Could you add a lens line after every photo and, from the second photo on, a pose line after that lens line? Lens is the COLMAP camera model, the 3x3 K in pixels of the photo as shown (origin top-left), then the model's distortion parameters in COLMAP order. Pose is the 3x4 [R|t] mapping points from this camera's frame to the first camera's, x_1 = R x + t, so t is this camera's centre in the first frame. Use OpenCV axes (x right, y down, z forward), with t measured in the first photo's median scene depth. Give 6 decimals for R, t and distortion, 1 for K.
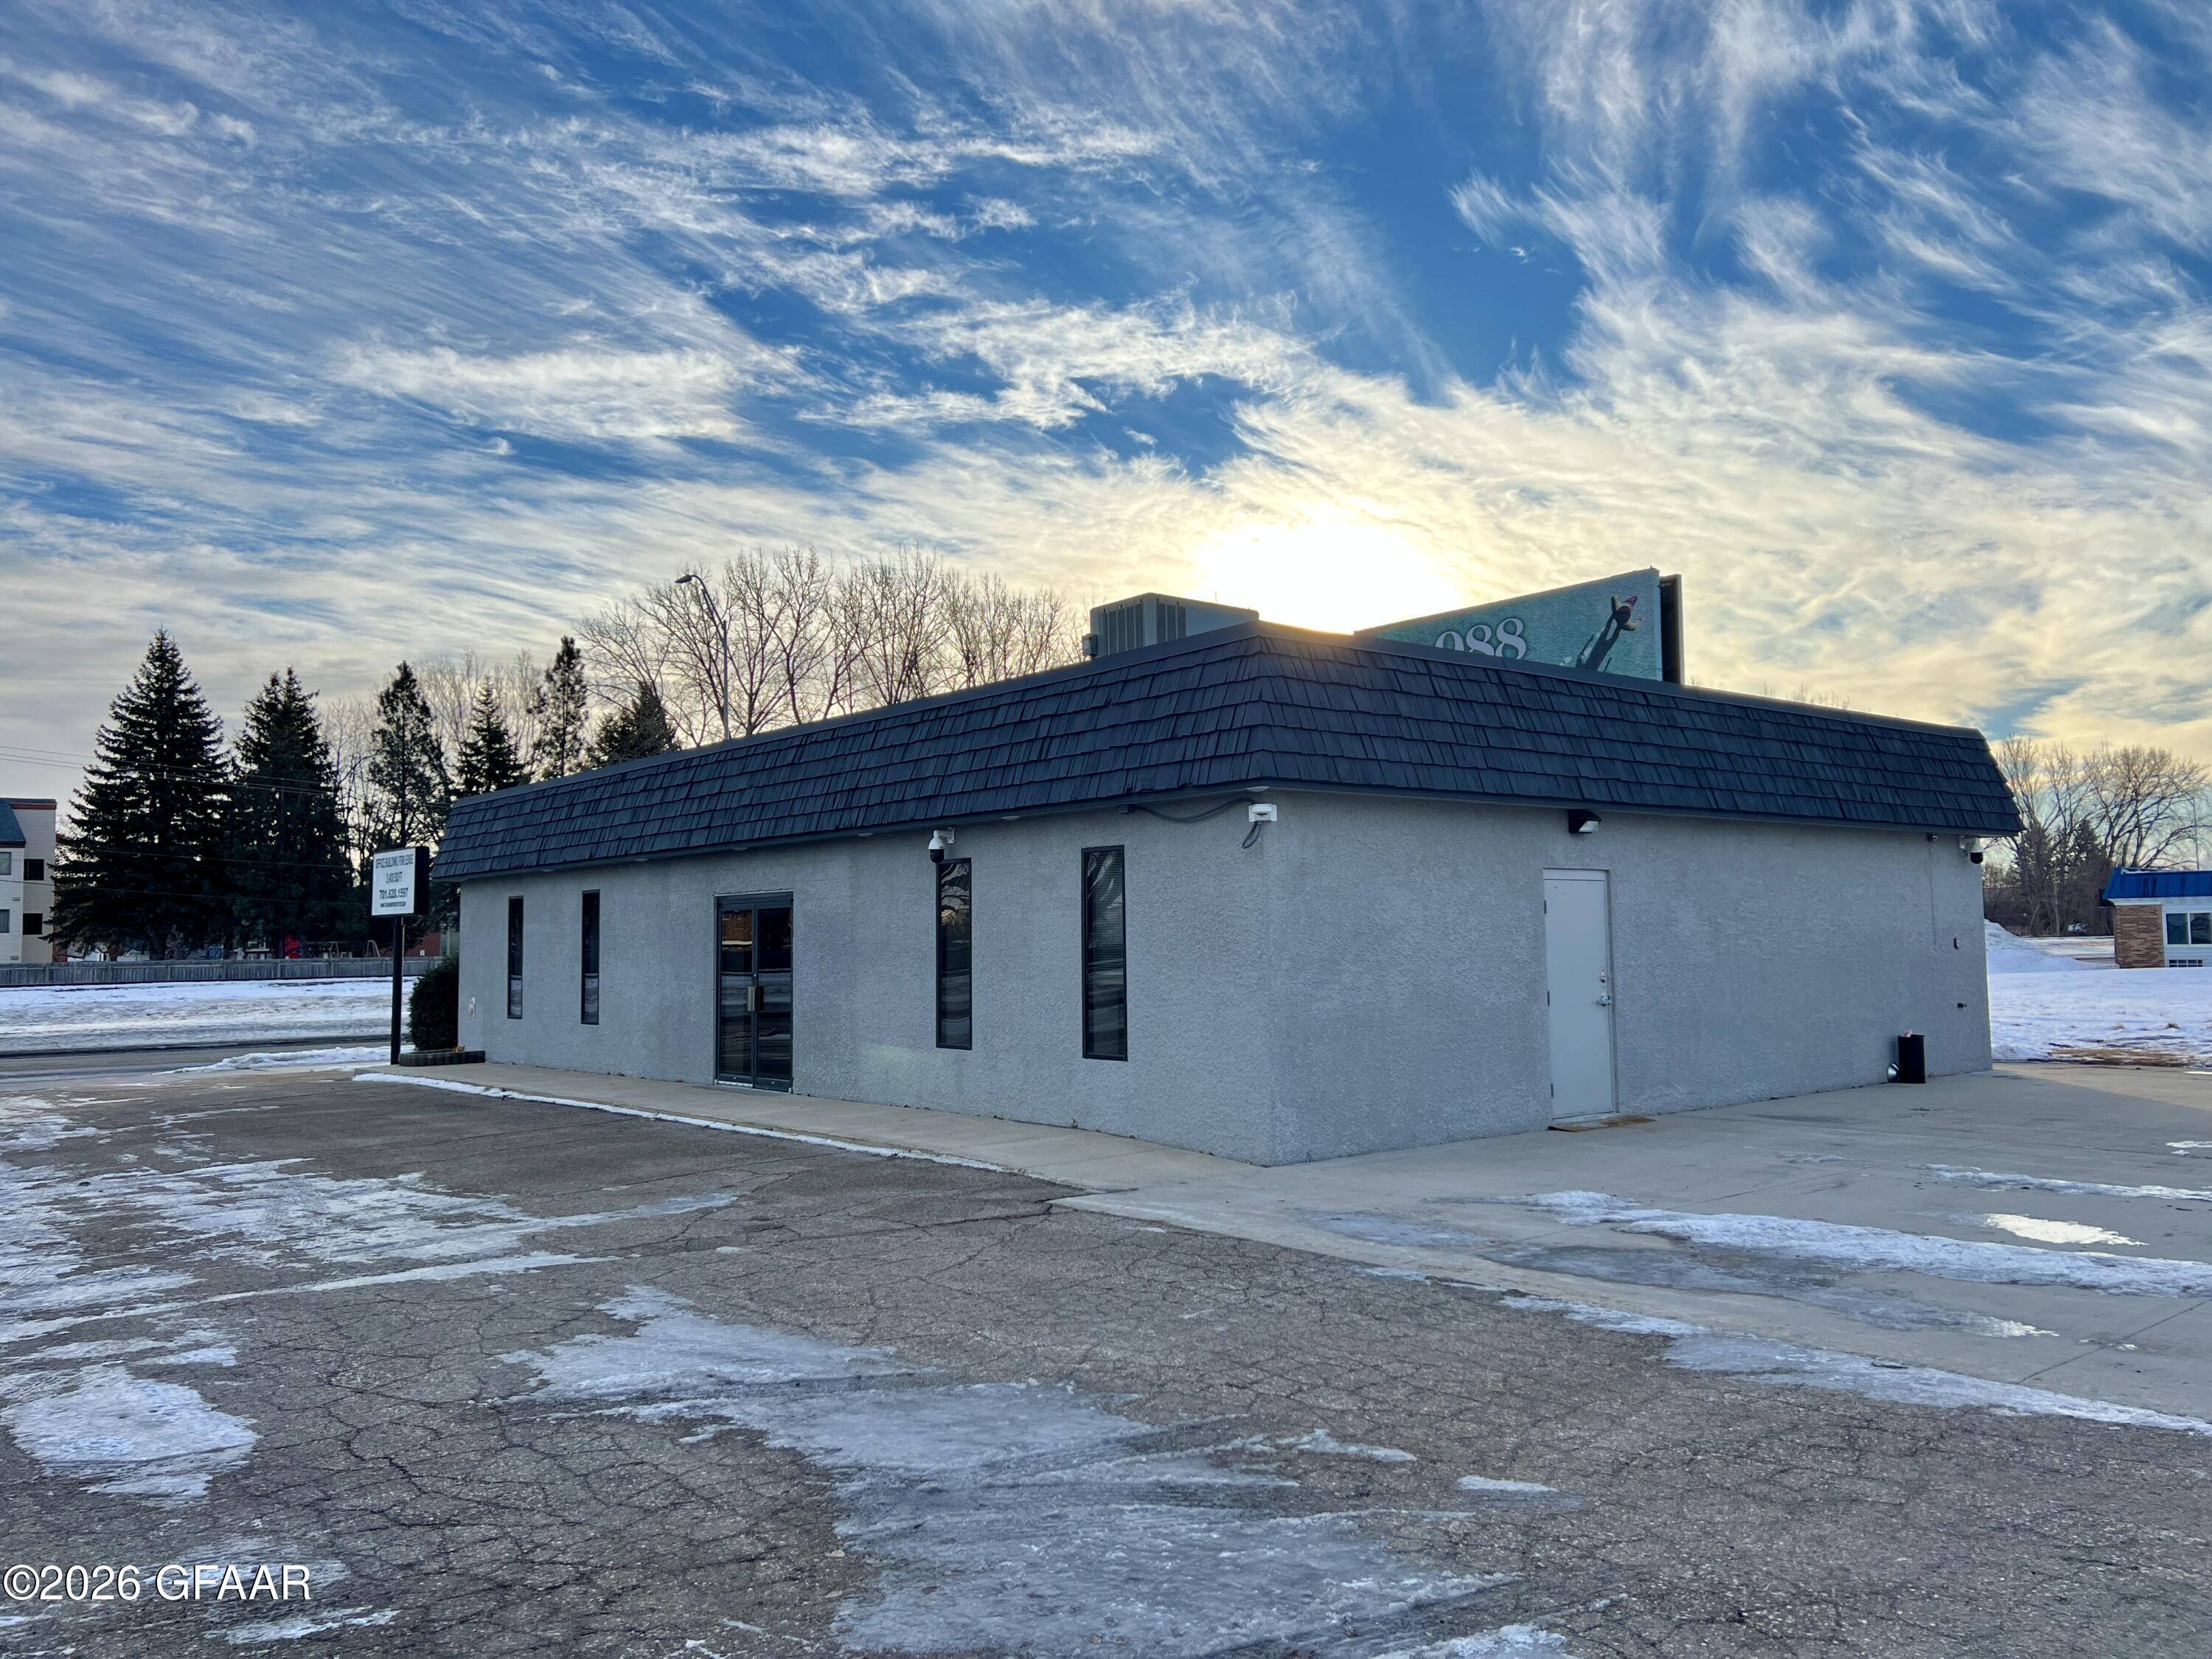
lens RADIAL K [[1665.1, 0, 1104.0], [0, 1665.1, 829.0], [0, 0, 1]] dist [0.051346, -0.000909]
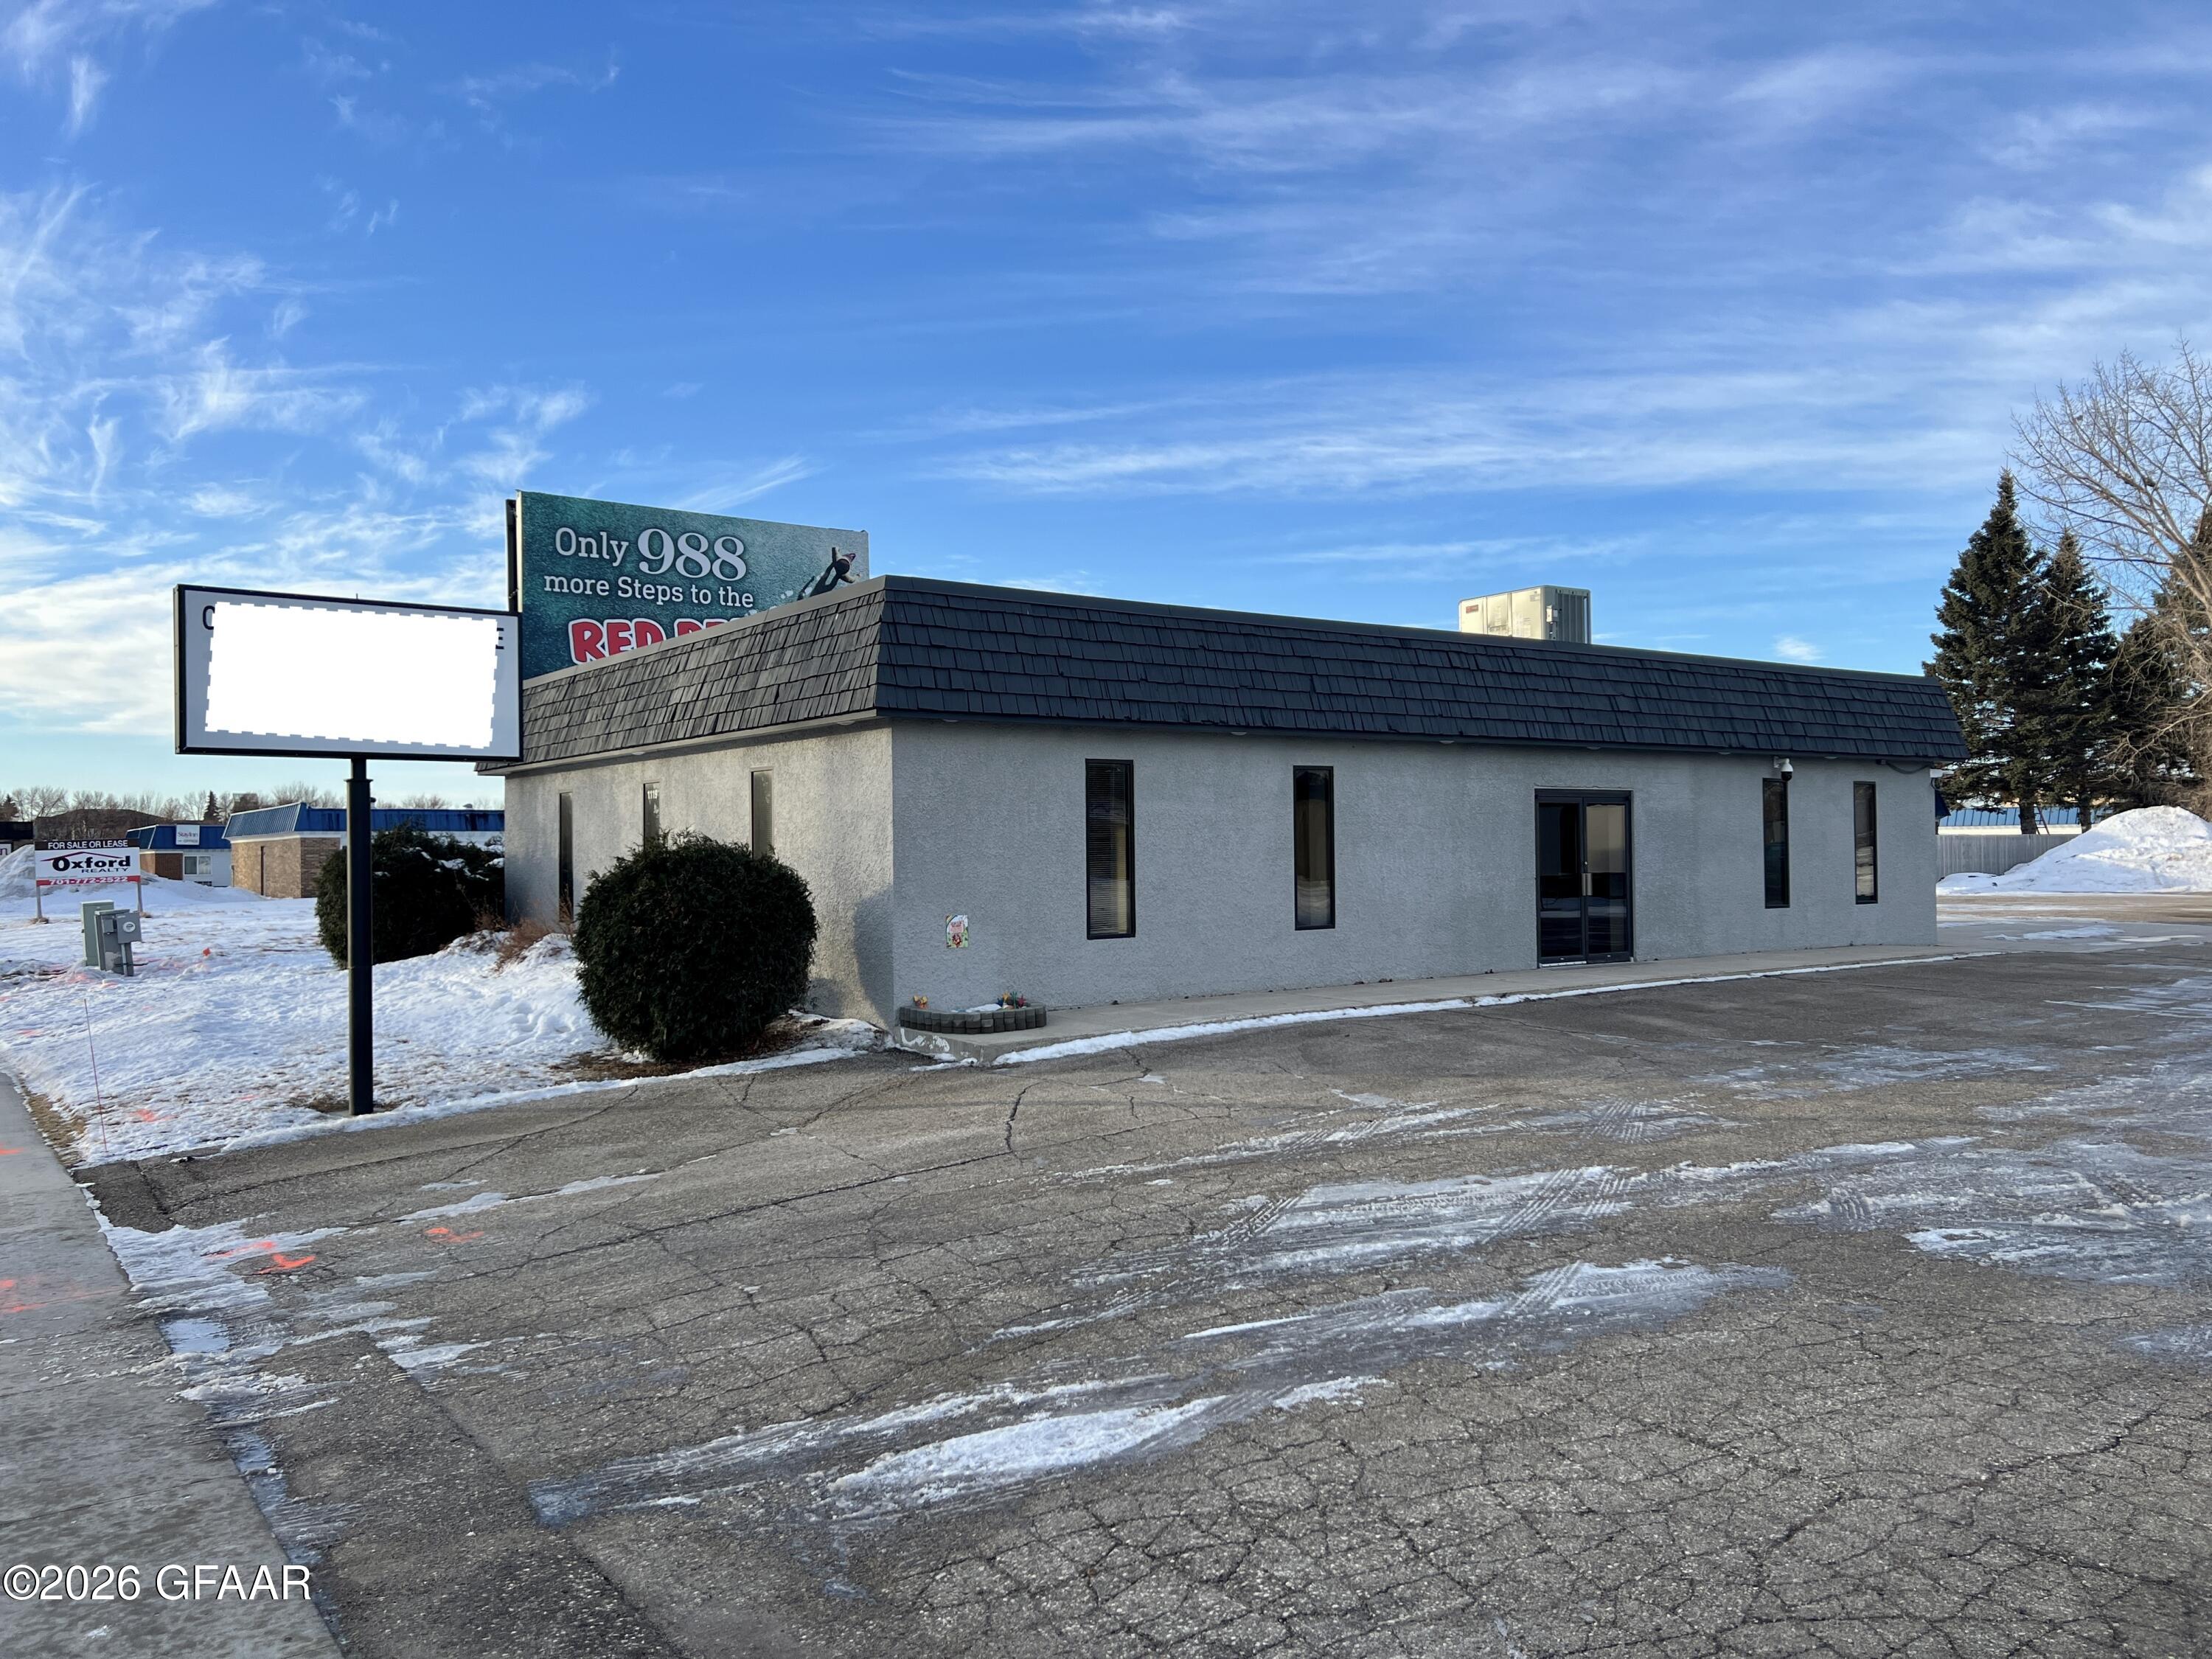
lens RADIAL K [[1665.1, 0, 1104.2], [0, 1665.1, 831.6], [0, 0, 1]] dist [0.051346, -0.000909]
pose [[0.027019, 0.025154, 0.999318, -1.109192], [-0.055861, 0.998159, -0.023614, 0.092708], [-0.998073, -0.055185, 0.028375, 1.078600]]
